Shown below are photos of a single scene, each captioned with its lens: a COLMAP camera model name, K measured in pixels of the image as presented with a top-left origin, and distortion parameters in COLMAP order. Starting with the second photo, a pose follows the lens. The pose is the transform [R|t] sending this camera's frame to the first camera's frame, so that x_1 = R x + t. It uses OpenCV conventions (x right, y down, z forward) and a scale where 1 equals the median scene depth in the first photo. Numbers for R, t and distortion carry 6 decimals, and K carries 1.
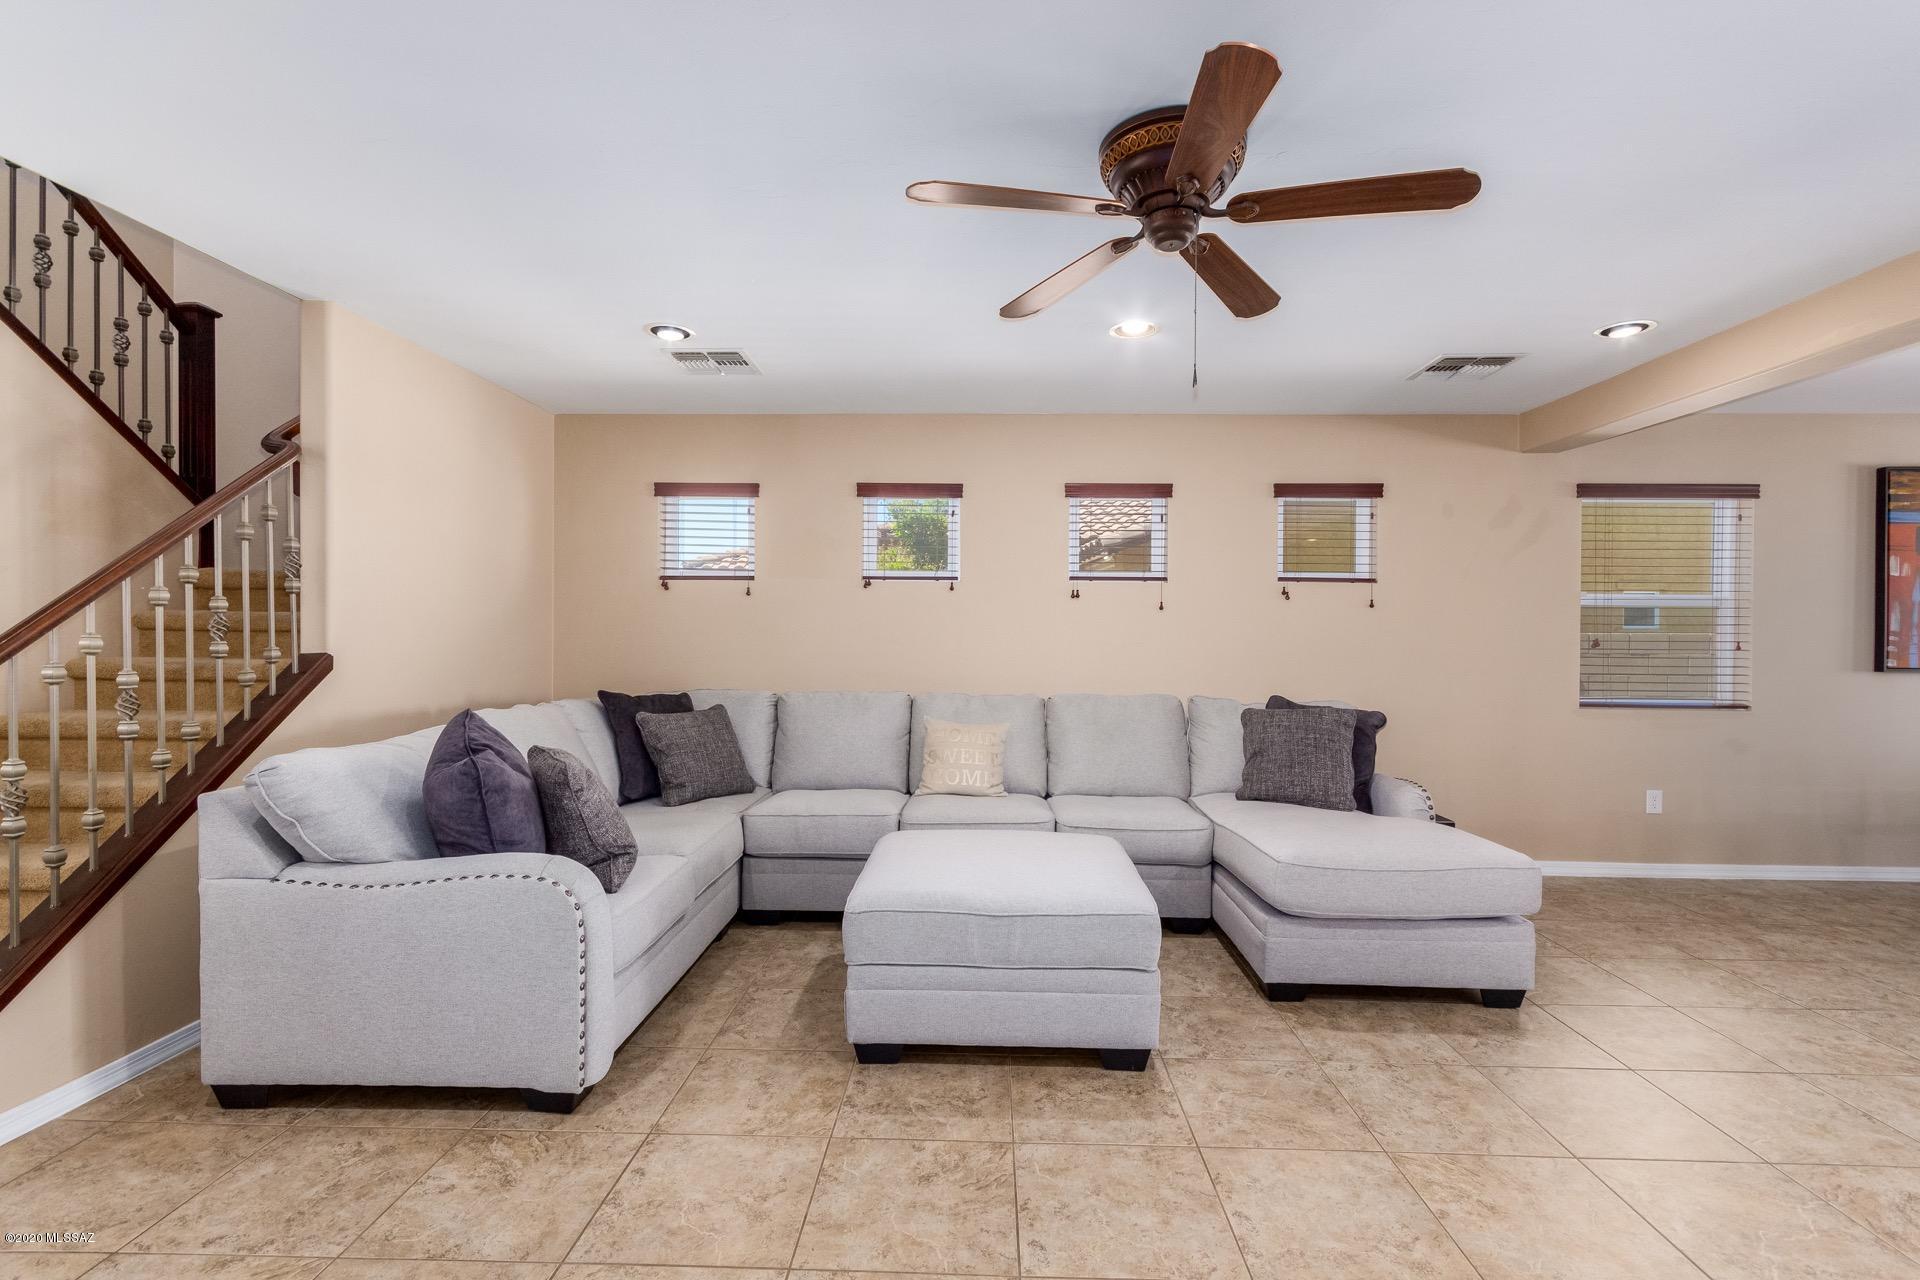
lens RADIAL K [[884.9, 0, 961.2], [0, 884.9, 640.0], [0, 0, 1]] dist [0.001392, 0.002496]
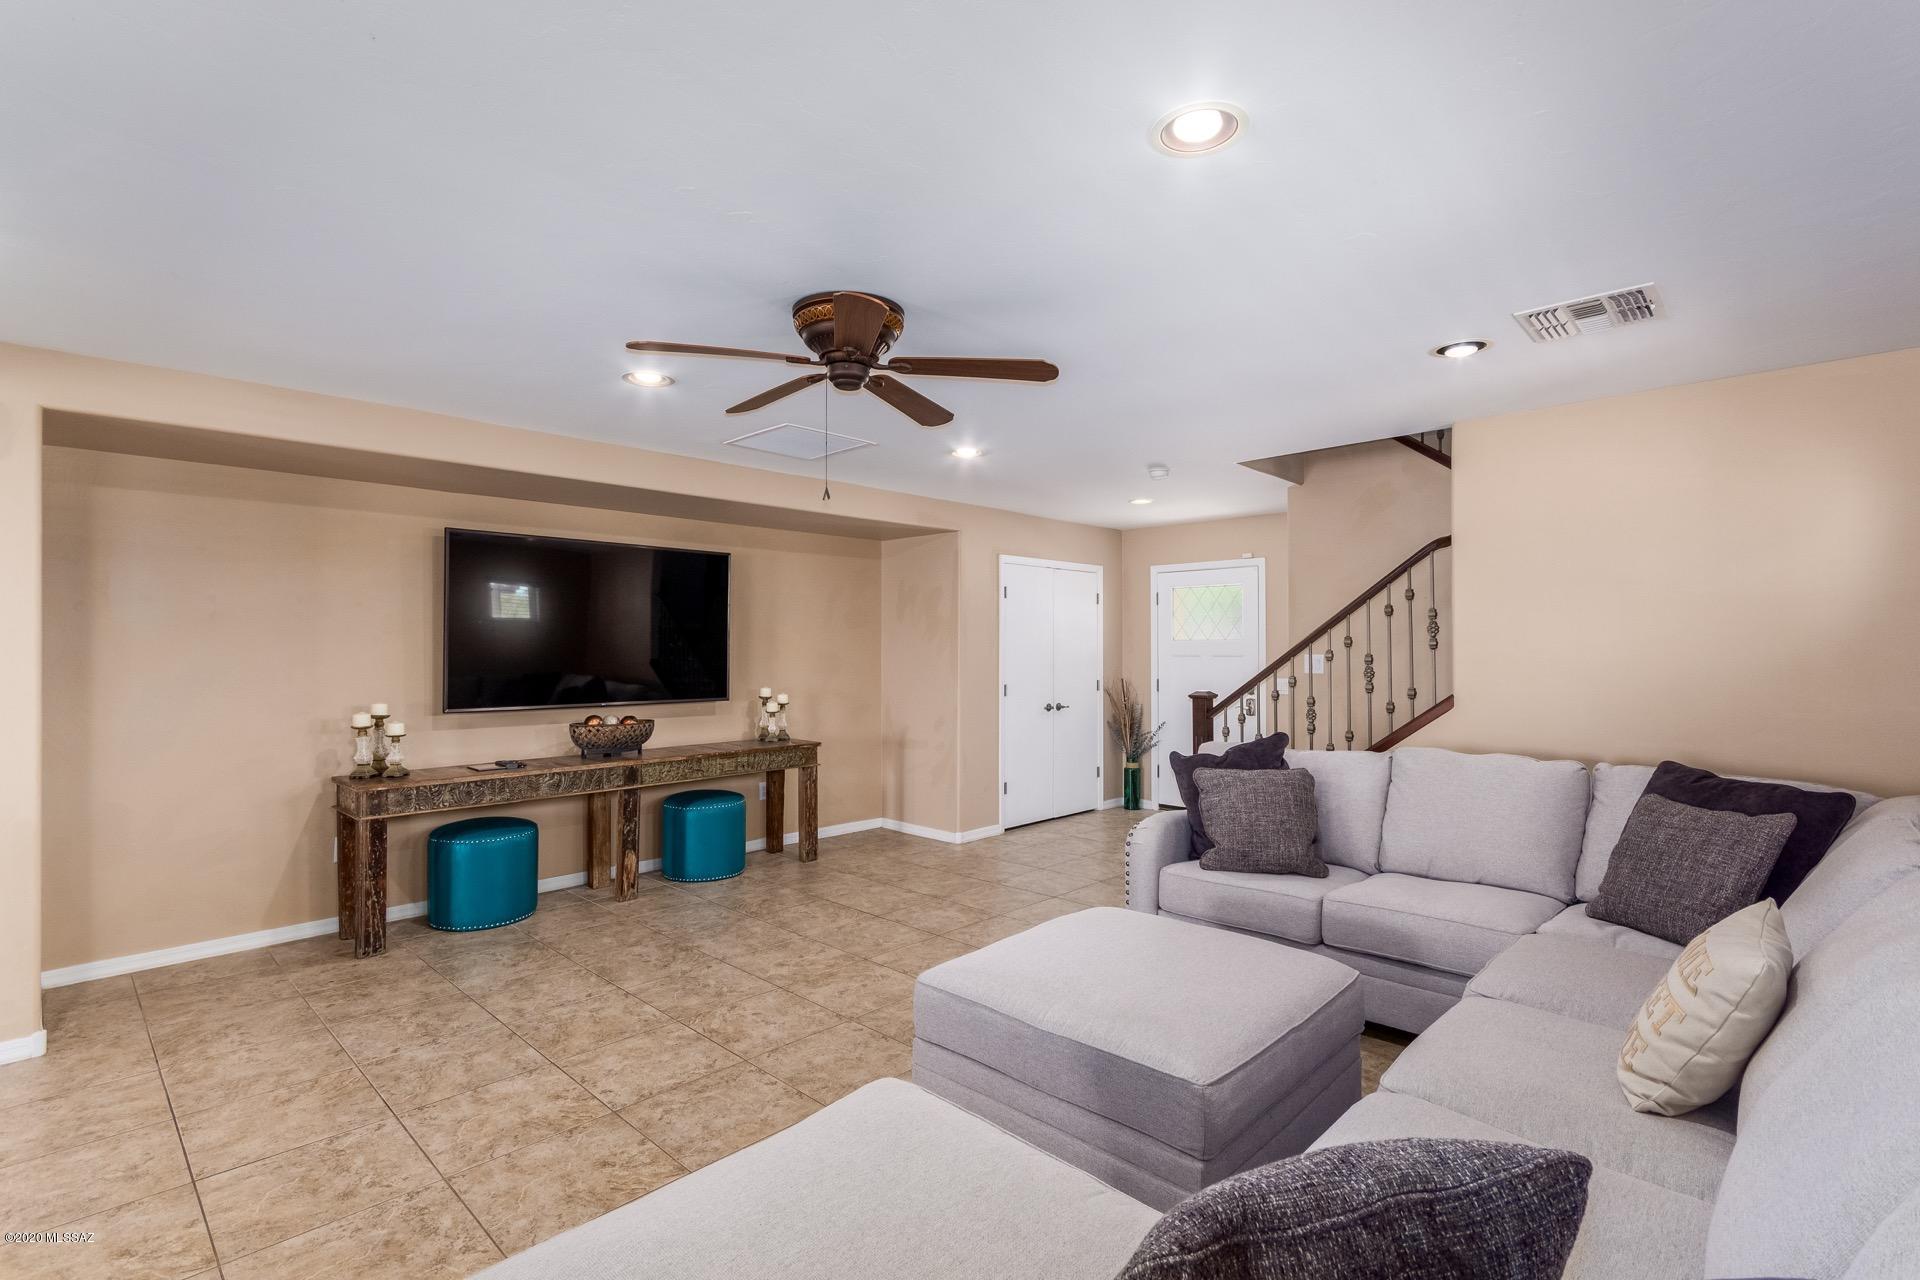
lens RADIAL K [[884.9, 0, 962.8], [0, 884.9, 627.5], [0, 0, 1]] dist [0.001392, 0.002496]
pose [[-0.668954, -0.026671, -0.742825, 0.716679], [-0.007713, 0.999551, -0.028944, -0.038292], [0.743264, -0.013633, -0.668860, 1.315729]]
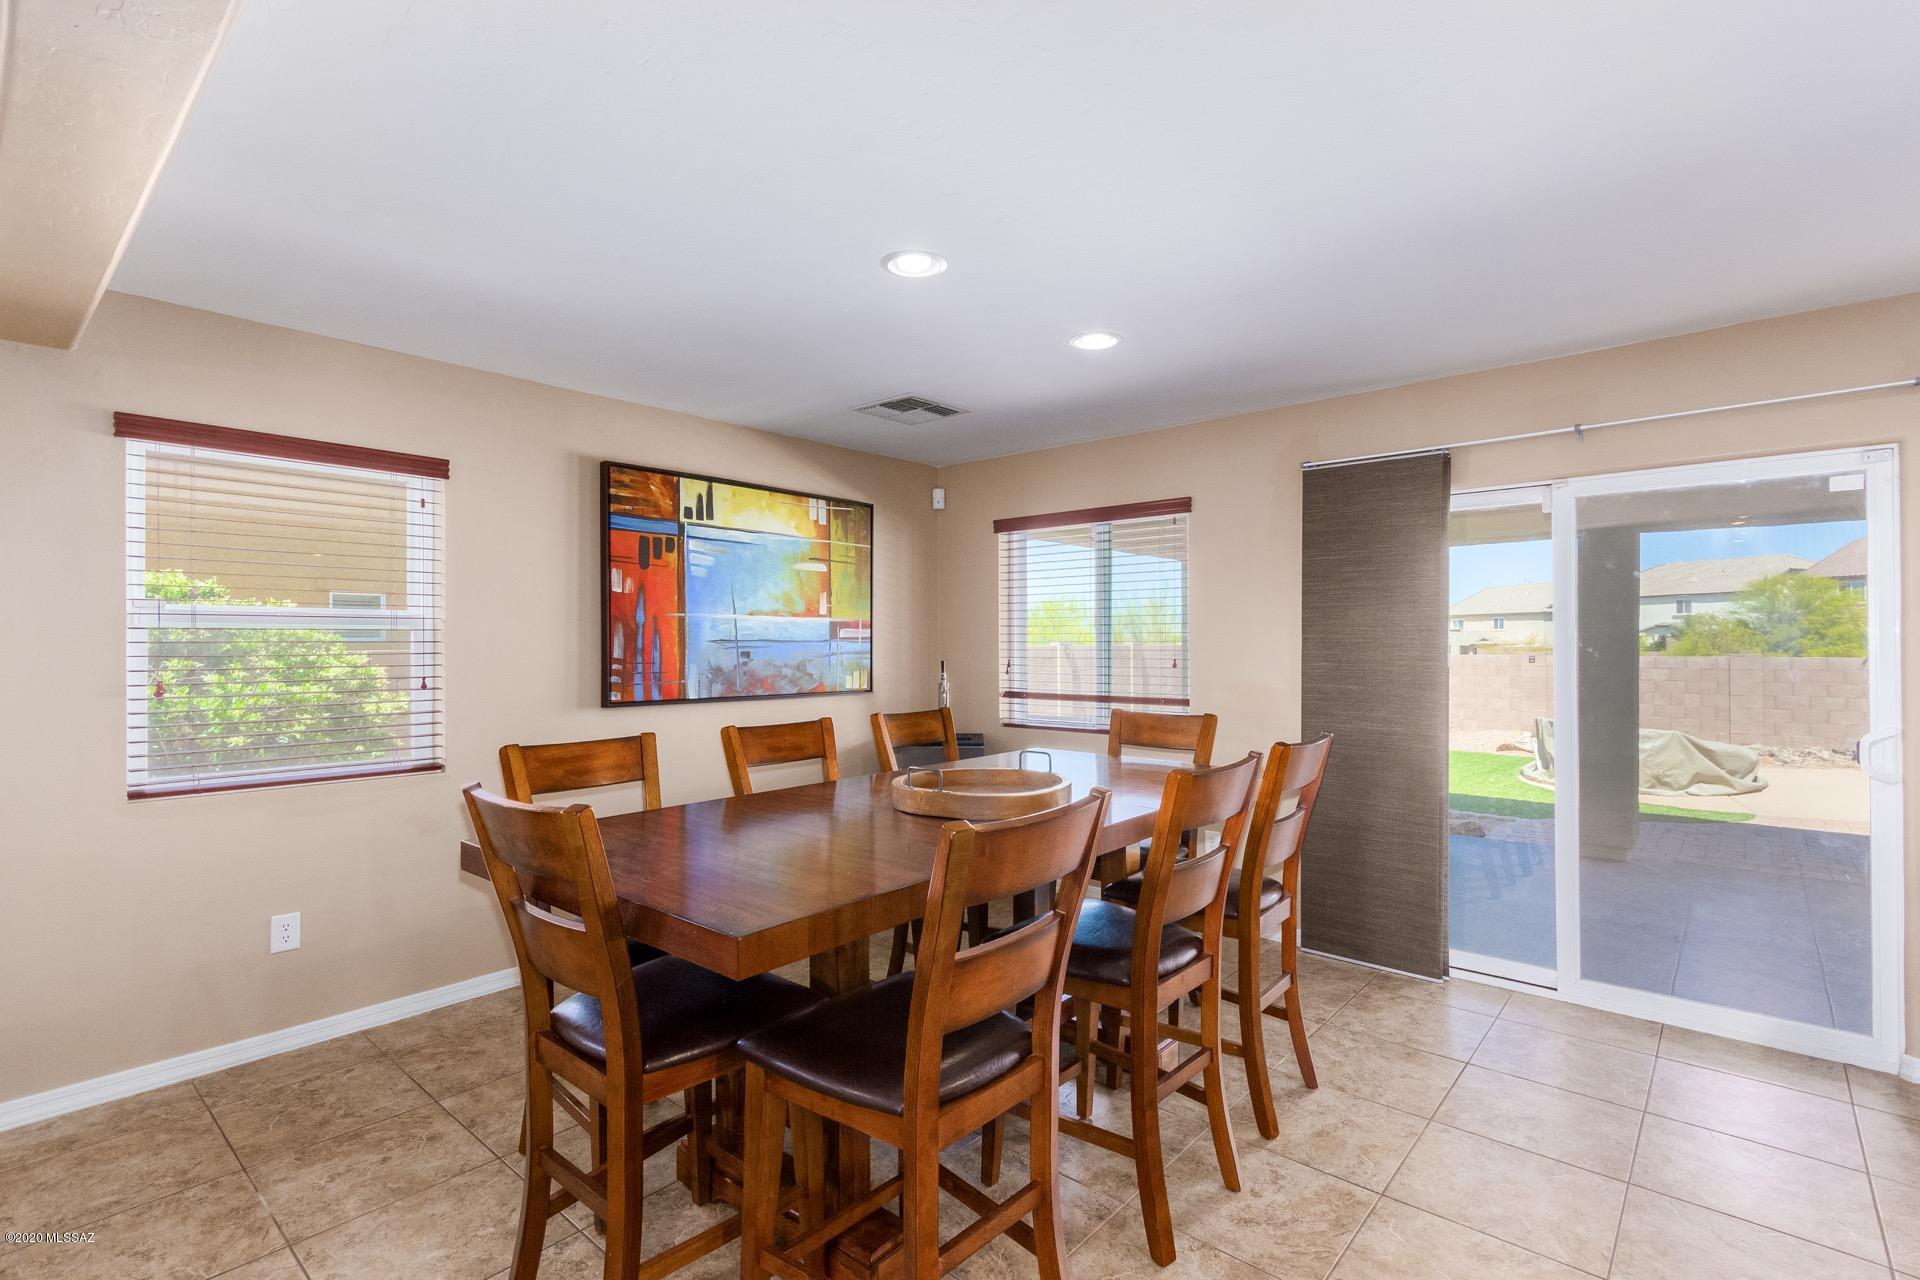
lens RADIAL K [[884.9, 0, 955.0], [0, 884.9, 641.2], [0, 0, 1]] dist [0.001392, 0.002496]
pose [[0.642493, -0.007196, 0.766257, 0.865019], [0.009416, 0.999955, 0.001496, -0.034113], [-0.766233, 0.006254, 0.642532, 0.310467]]
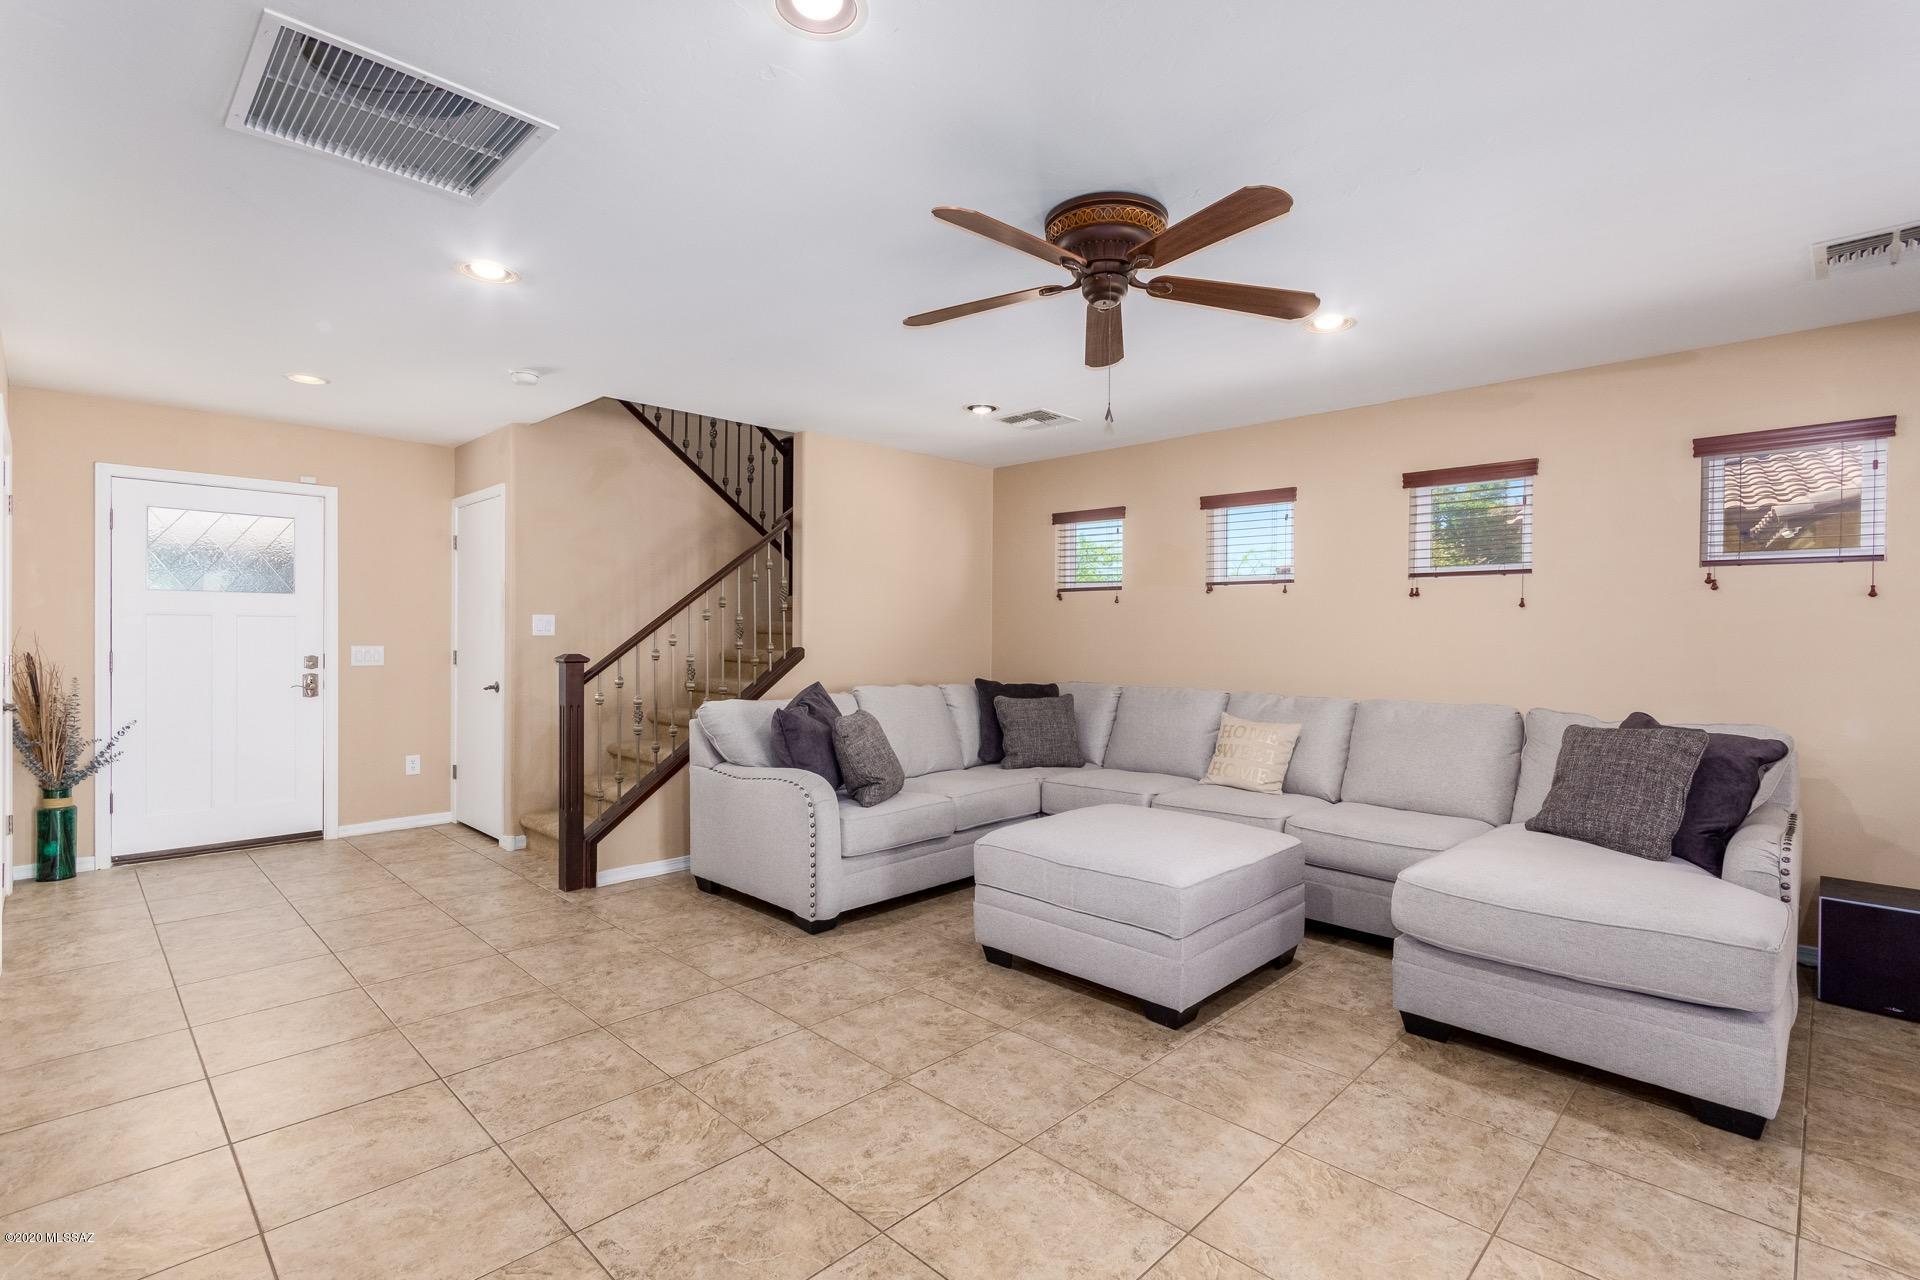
lens RADIAL K [[884.9, 0, 960.1], [0, 884.9, 641.9], [0, 0, 1]] dist [0.001392, 0.002496]
pose [[0.734255, 0.003540, -0.678864, 0.593572], [-0.005134, 0.999987, -0.000338, 0.003864], [0.678854, 0.003734, 0.734264, 0.003665]]
